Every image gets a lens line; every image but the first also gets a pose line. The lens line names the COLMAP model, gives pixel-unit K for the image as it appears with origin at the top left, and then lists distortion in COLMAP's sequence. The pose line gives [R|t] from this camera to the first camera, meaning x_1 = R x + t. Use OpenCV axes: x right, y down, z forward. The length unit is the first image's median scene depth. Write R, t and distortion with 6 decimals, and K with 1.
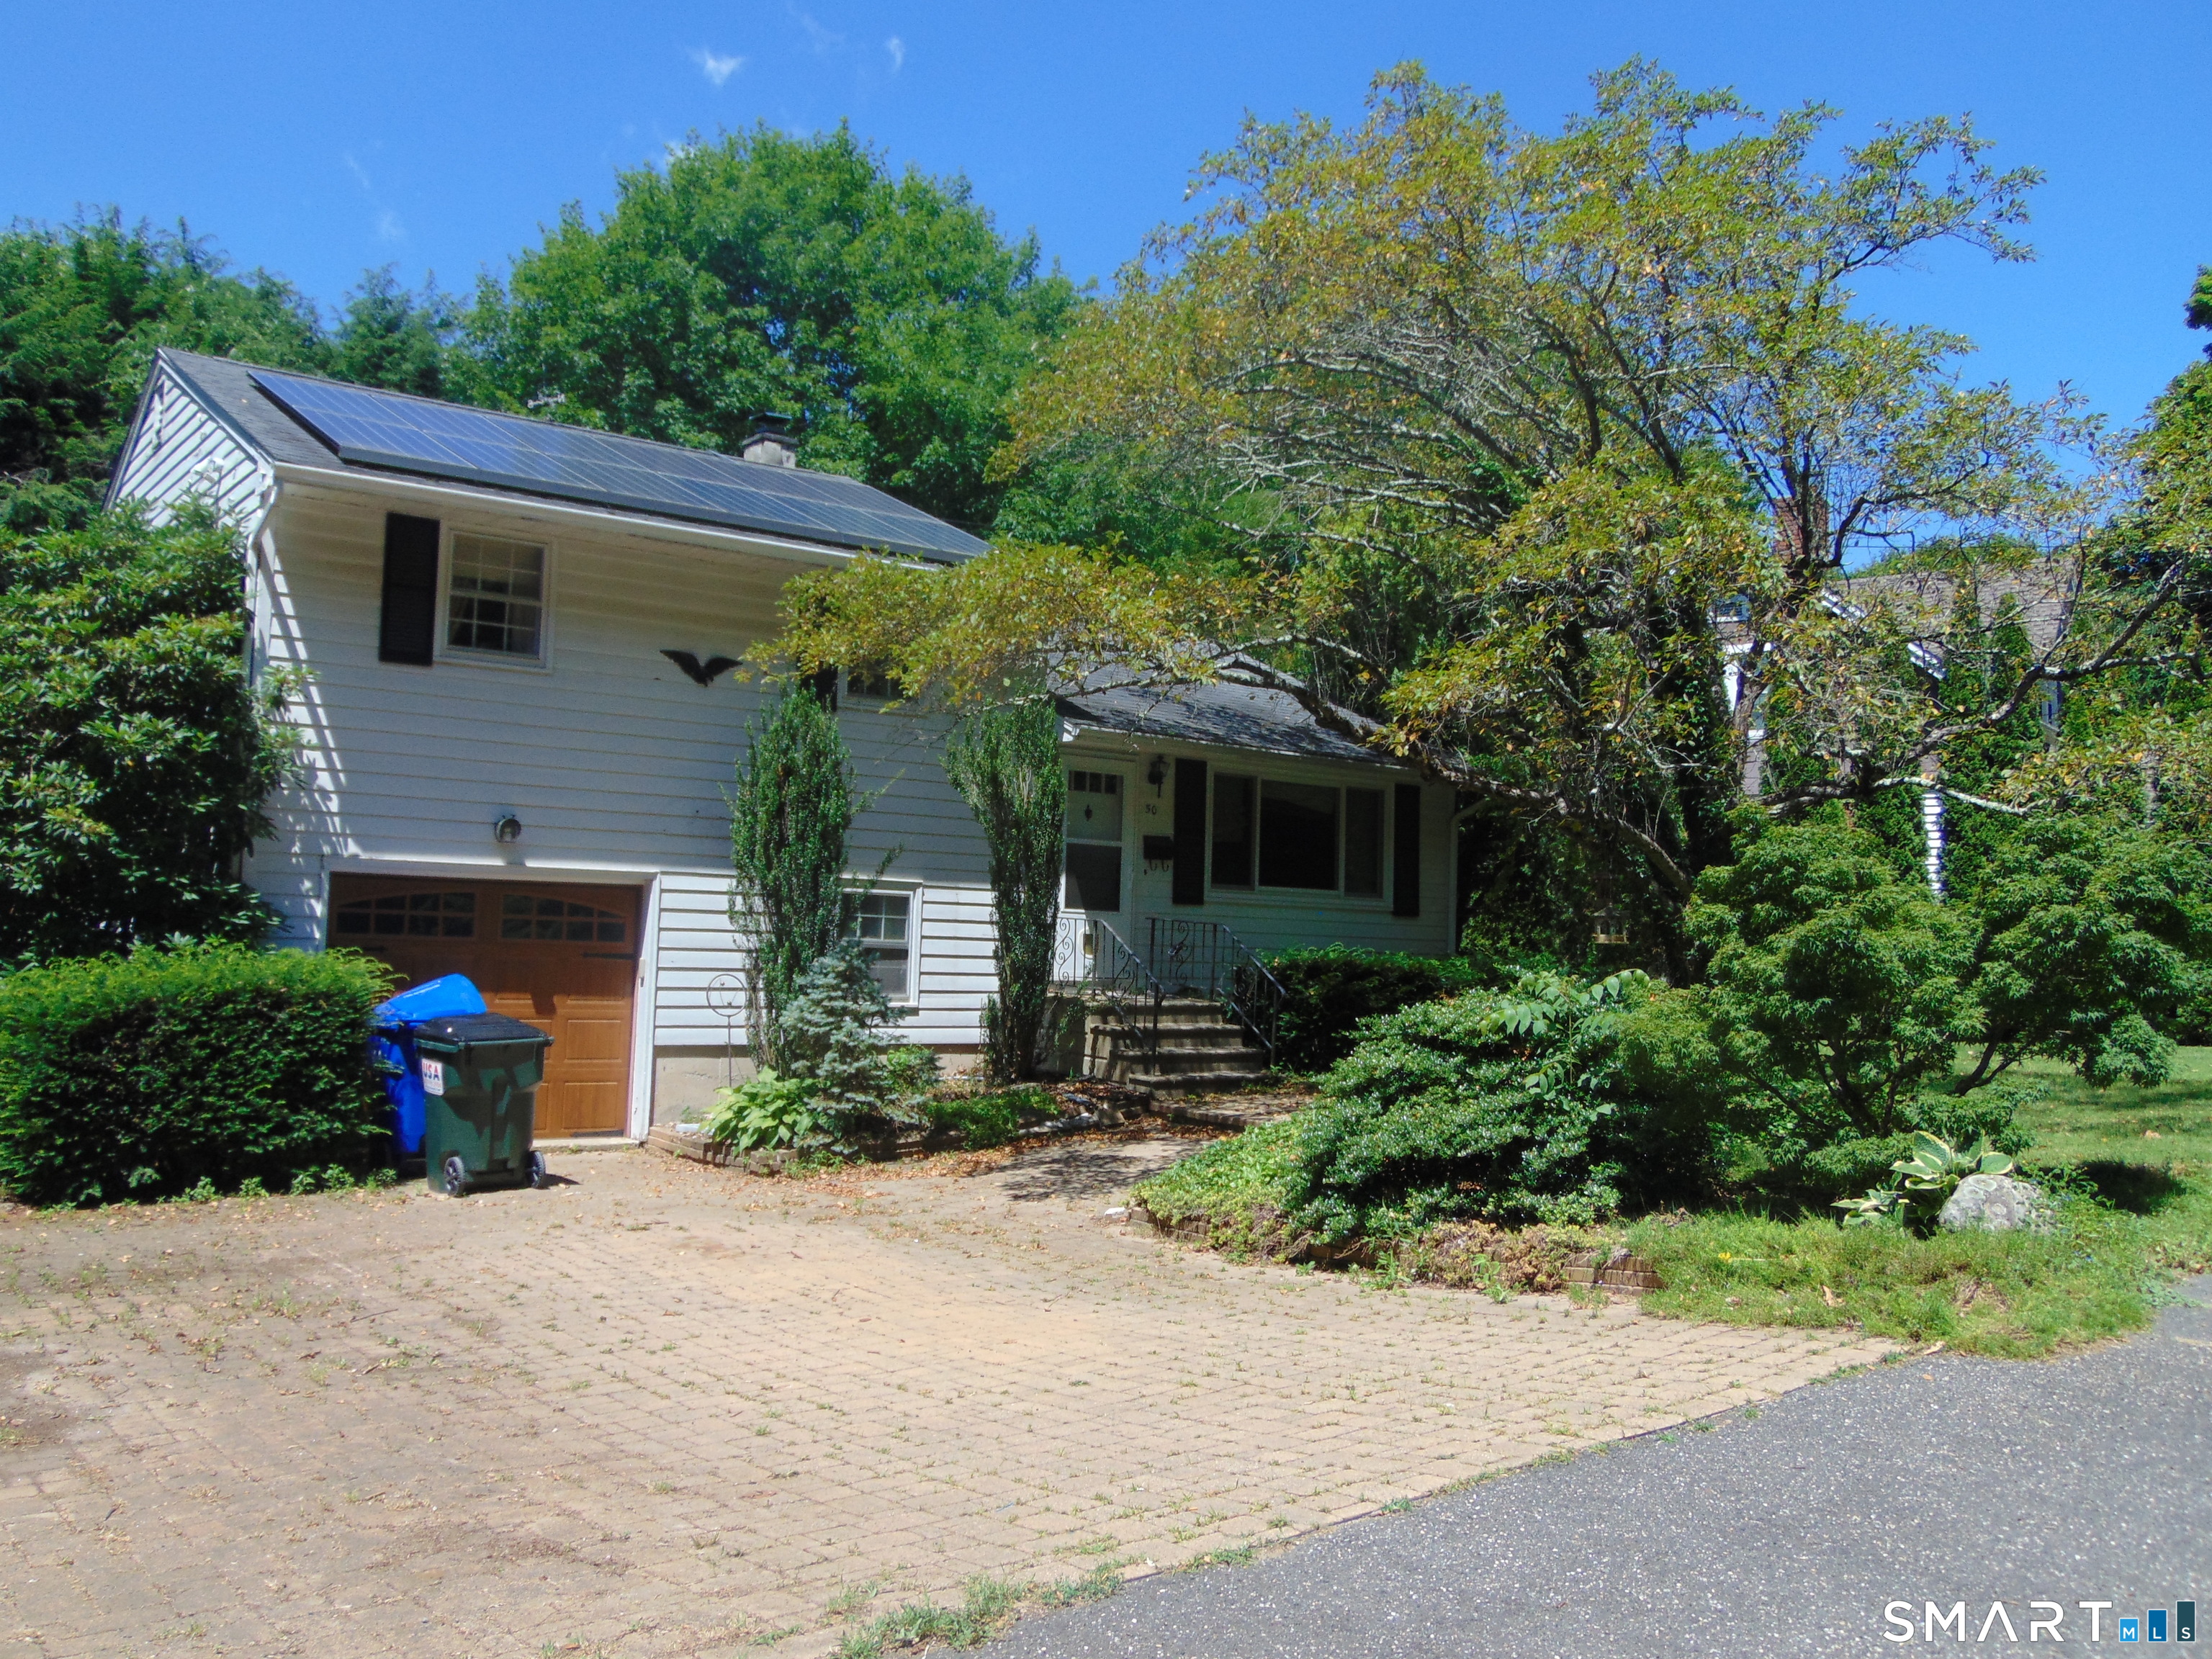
lens RADIAL K [[1893.7, 0, 1116.2], [0, 1893.7, 812.0], [0, 0, 1]] dist [-0.050977, 0.054602]
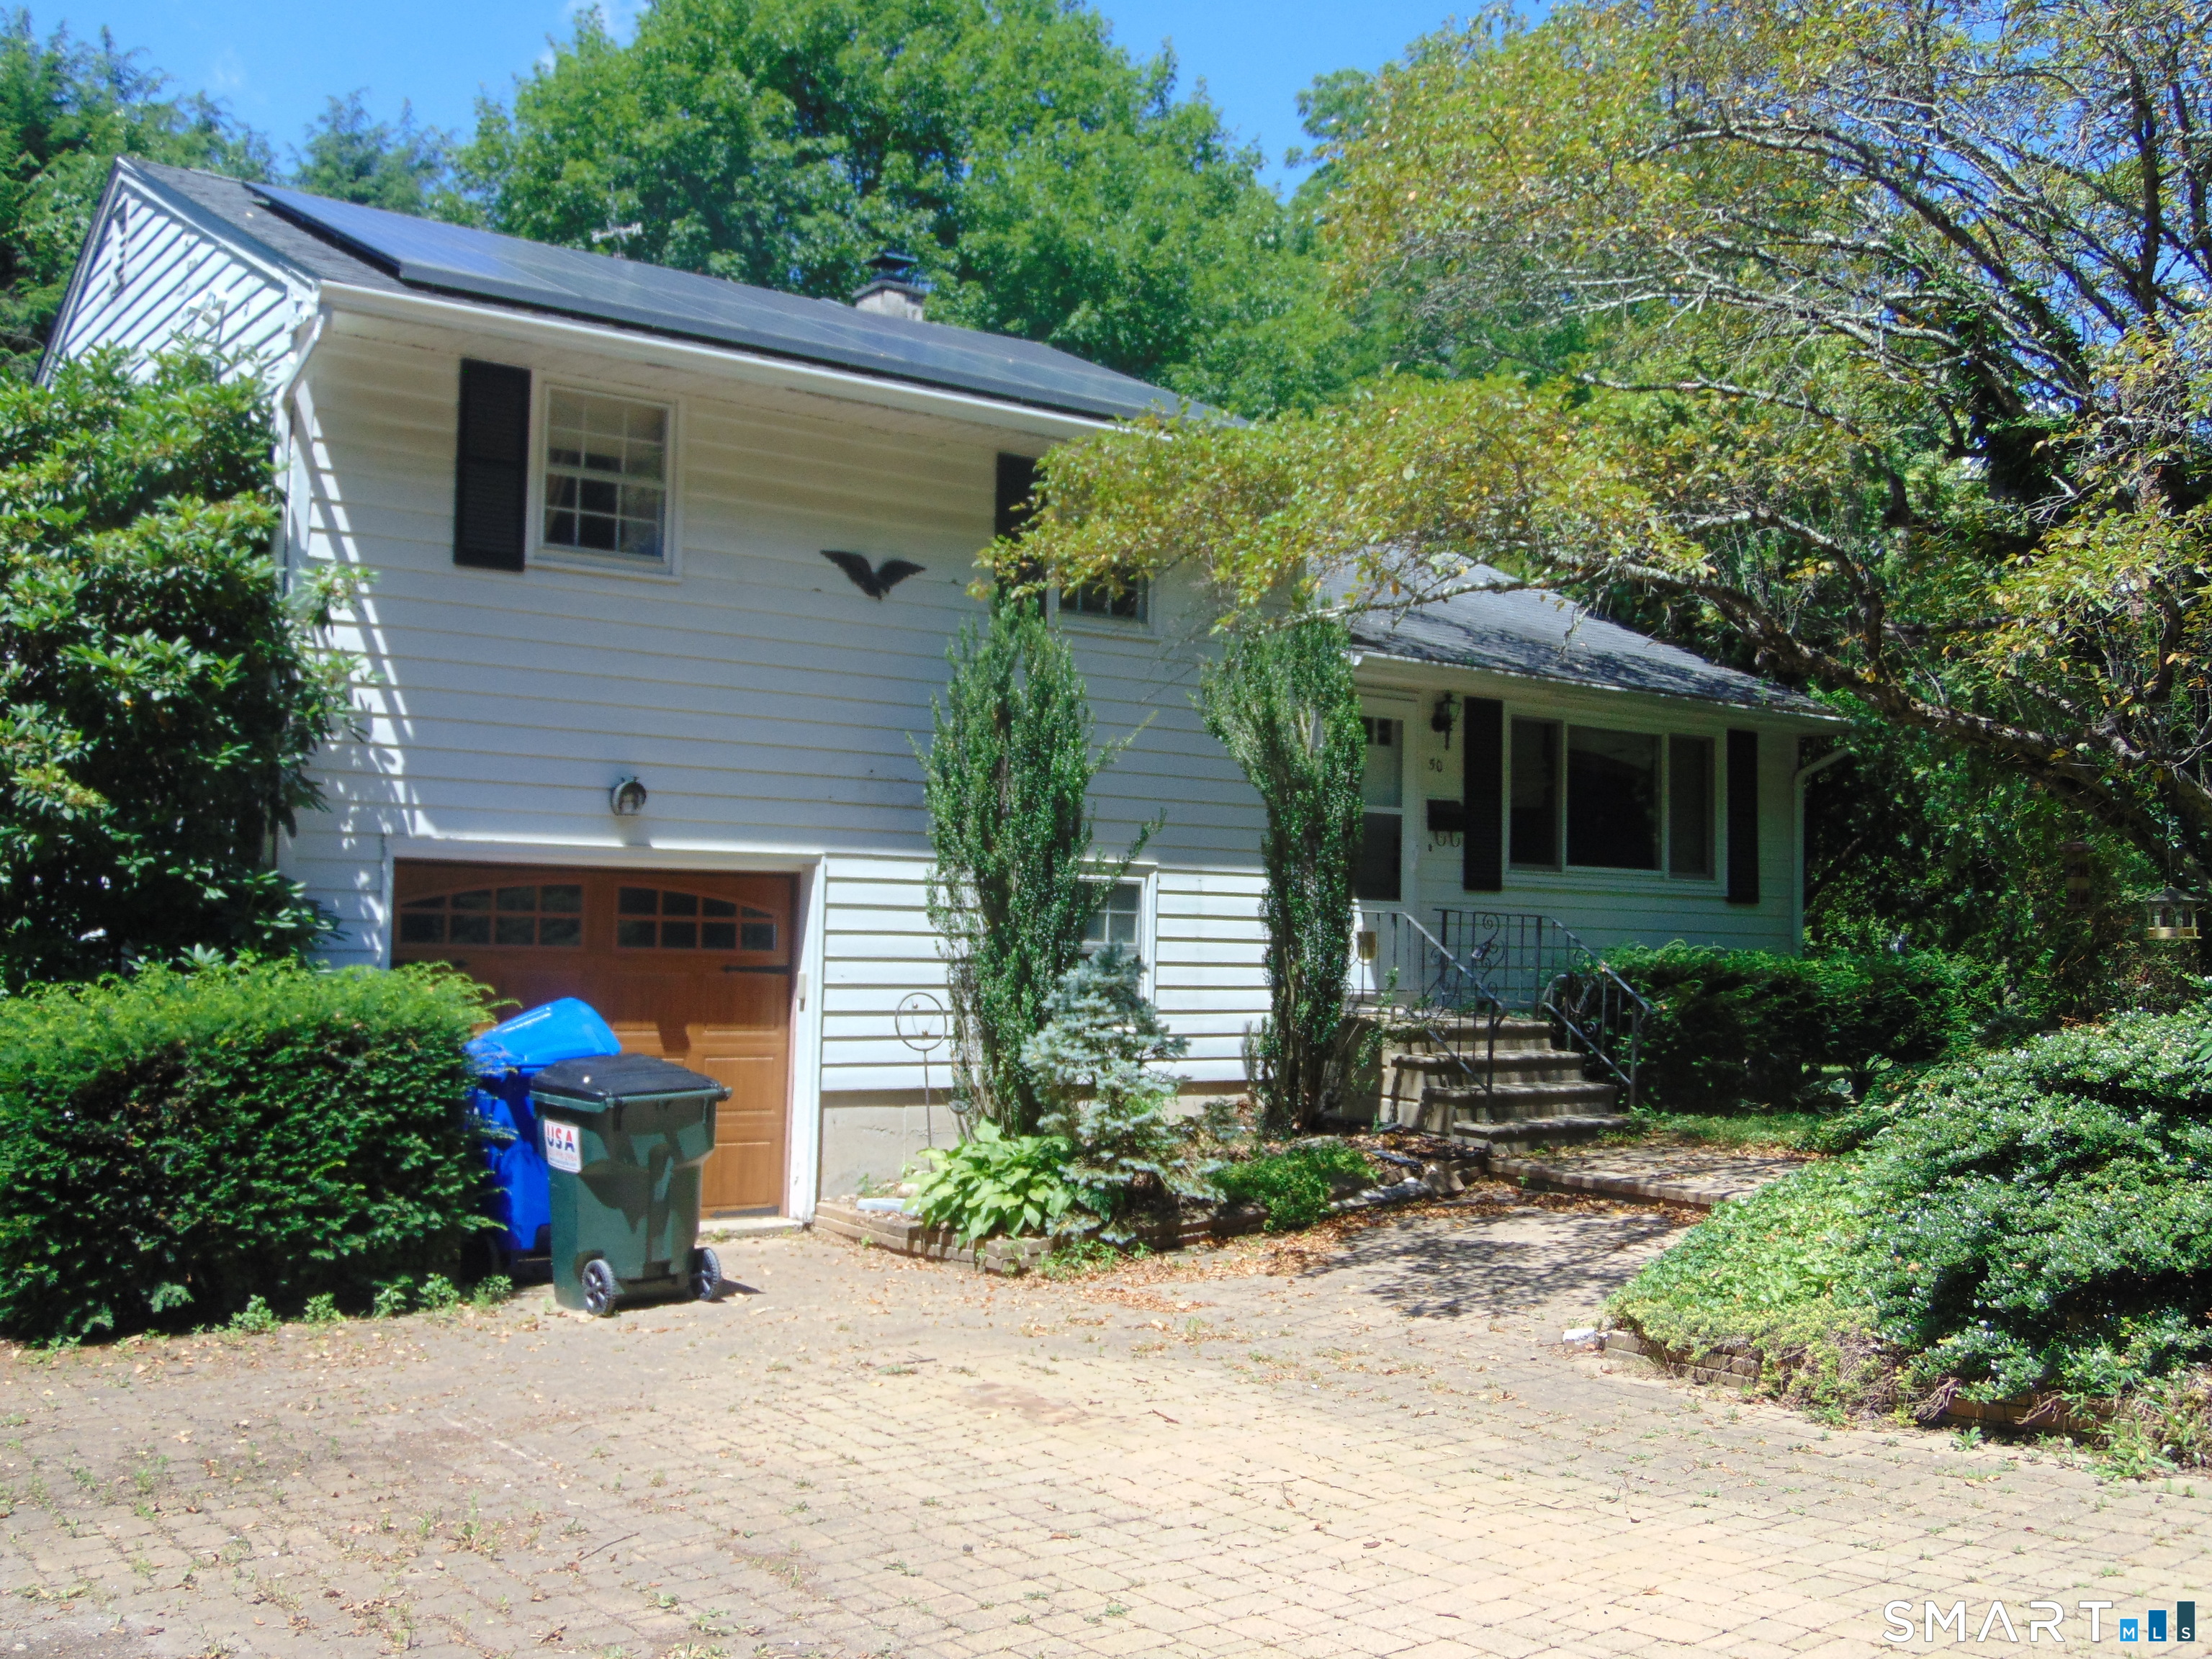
lens RADIAL K [[2218.5, 0, 1106.1], [0, 2218.5, 804.9], [0, 0, 1]] dist [-0.025814, 0.000000]
pose [[0.999850, -0.009798, -0.014302, -0.127061], [0.009932, 0.999908, 0.009280, 0.006219], [0.014210, -0.009420, 0.999855, 0.150743]]
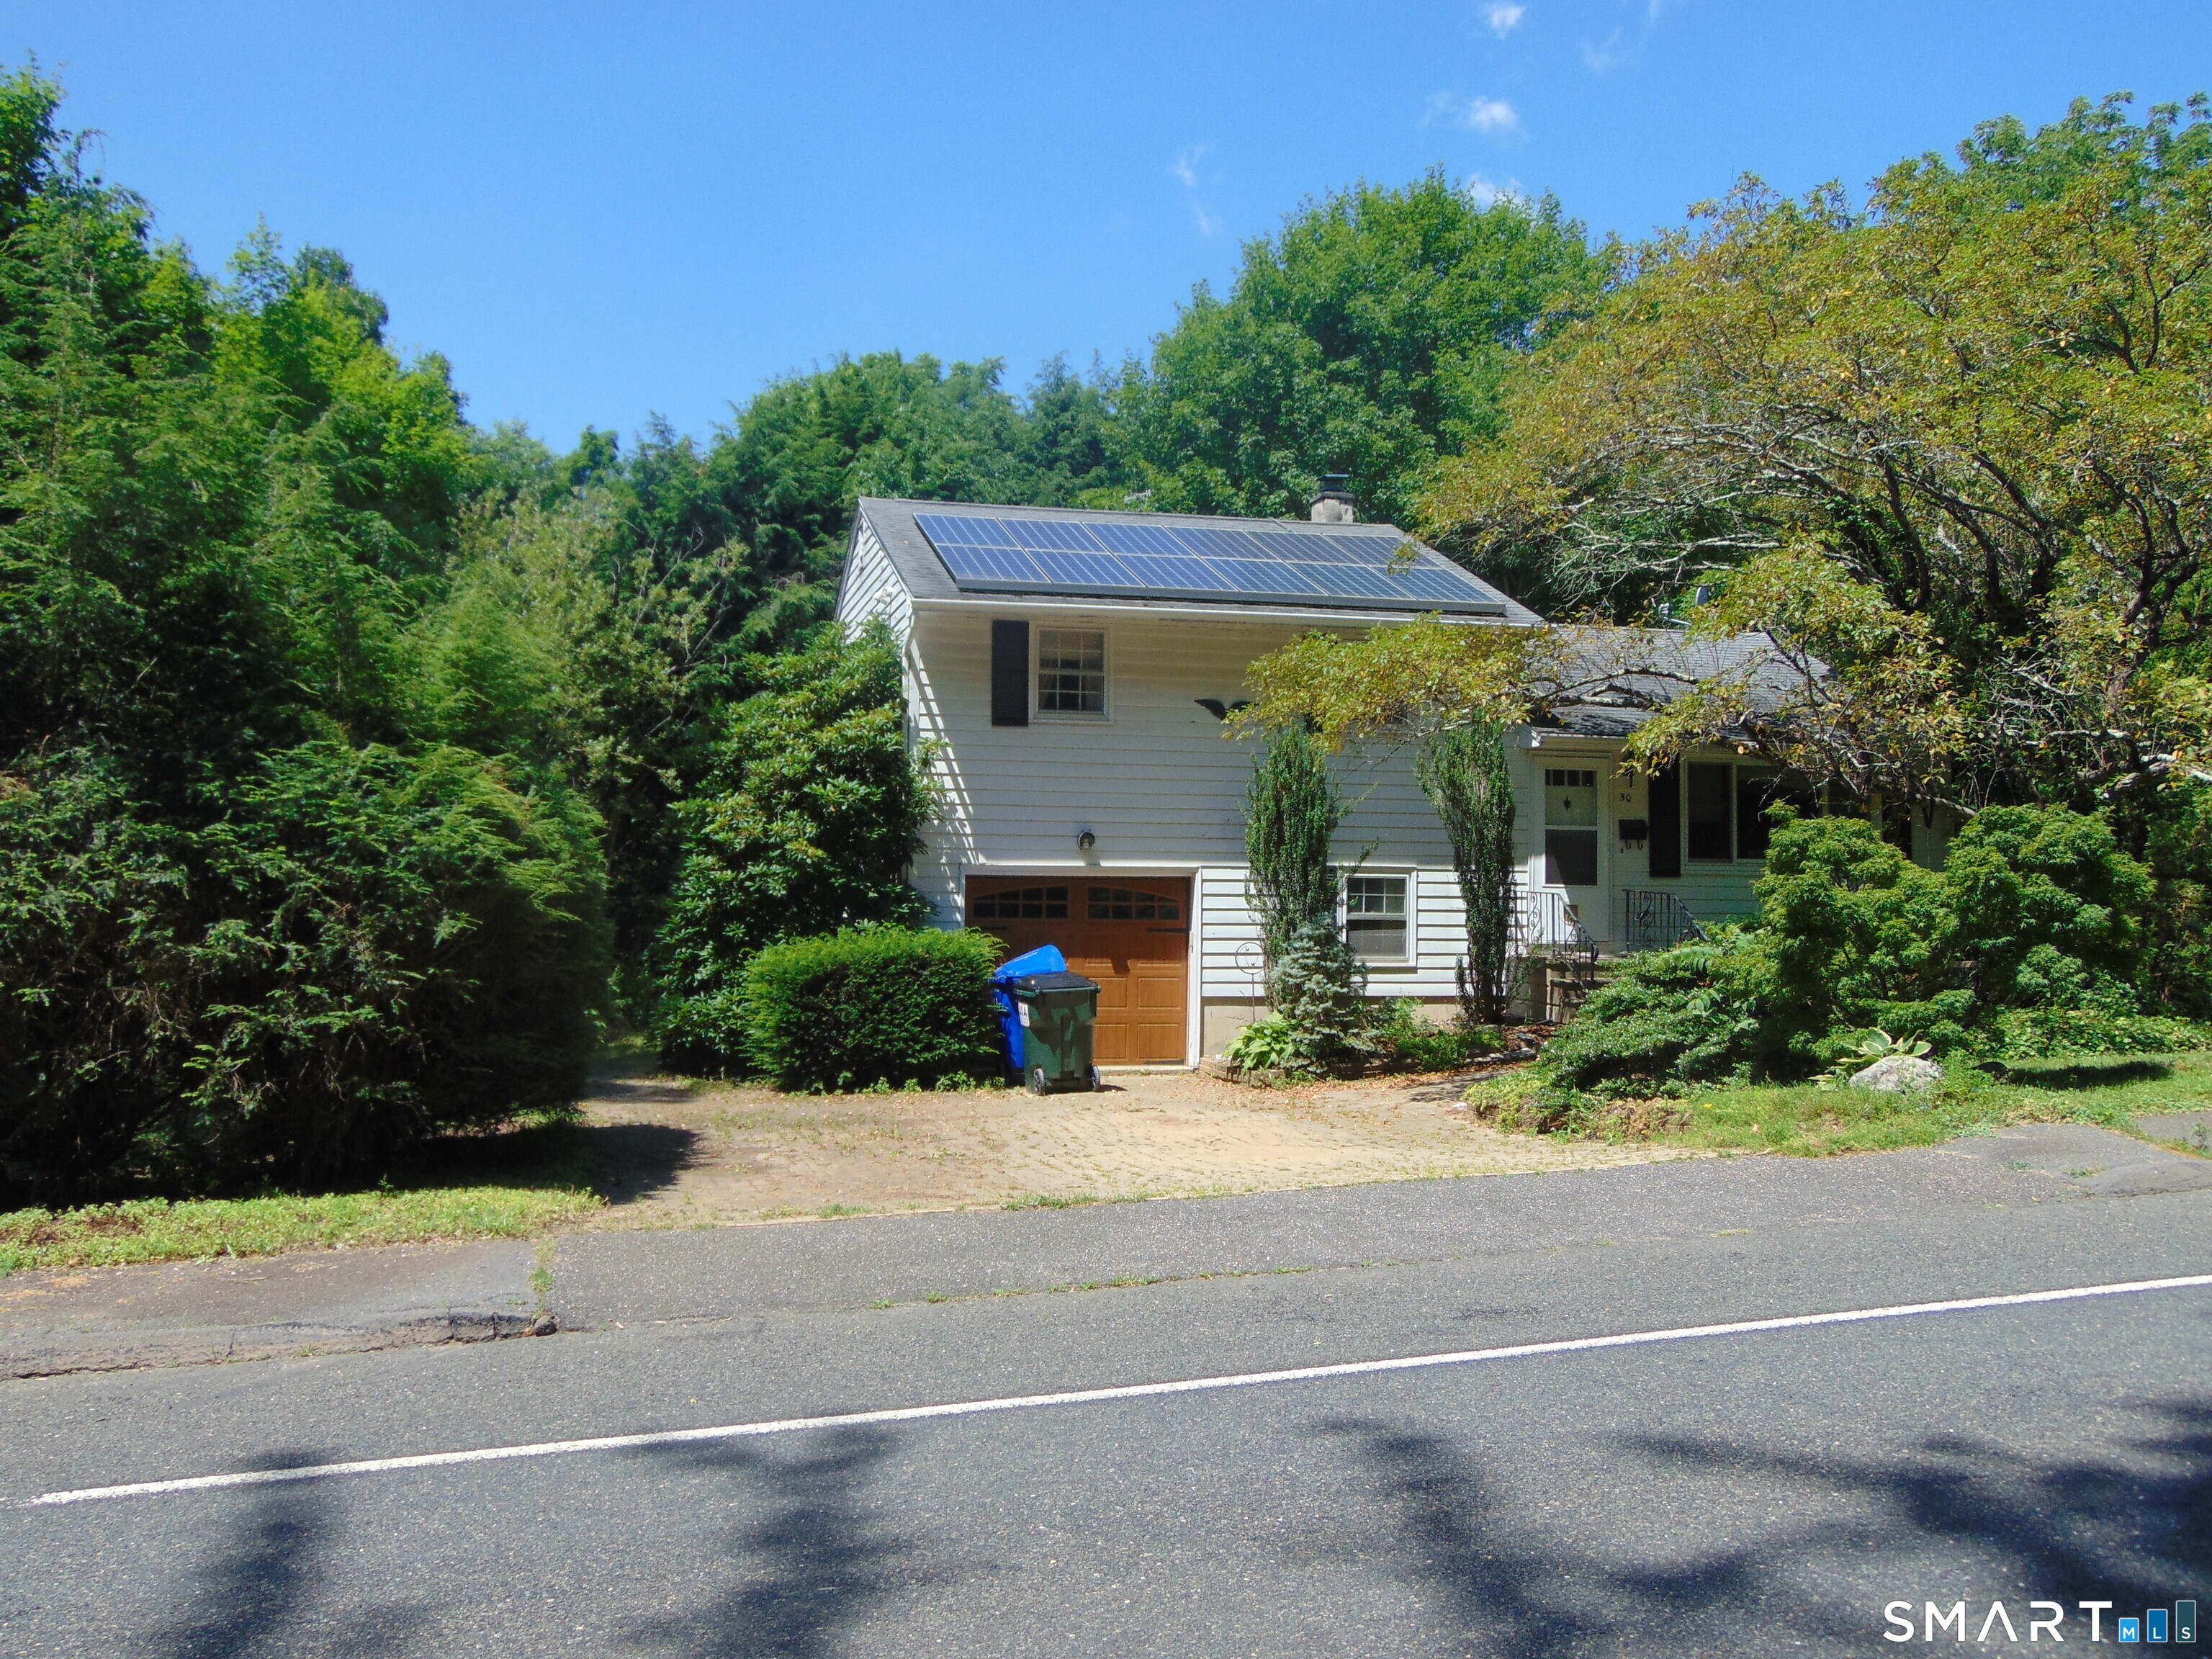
lens RADIAL K [[2093.2, 0, 1109.8], [0, 2093.2, 785.0], [0, 0, 1]] dist [-0.017486, 0.000000]
pose [[0.917085, -0.046680, -0.395949, 0.303679], [0.047787, 0.998832, -0.007075, -0.019516], [0.395817, -0.012433, 0.918245, -0.403770]]
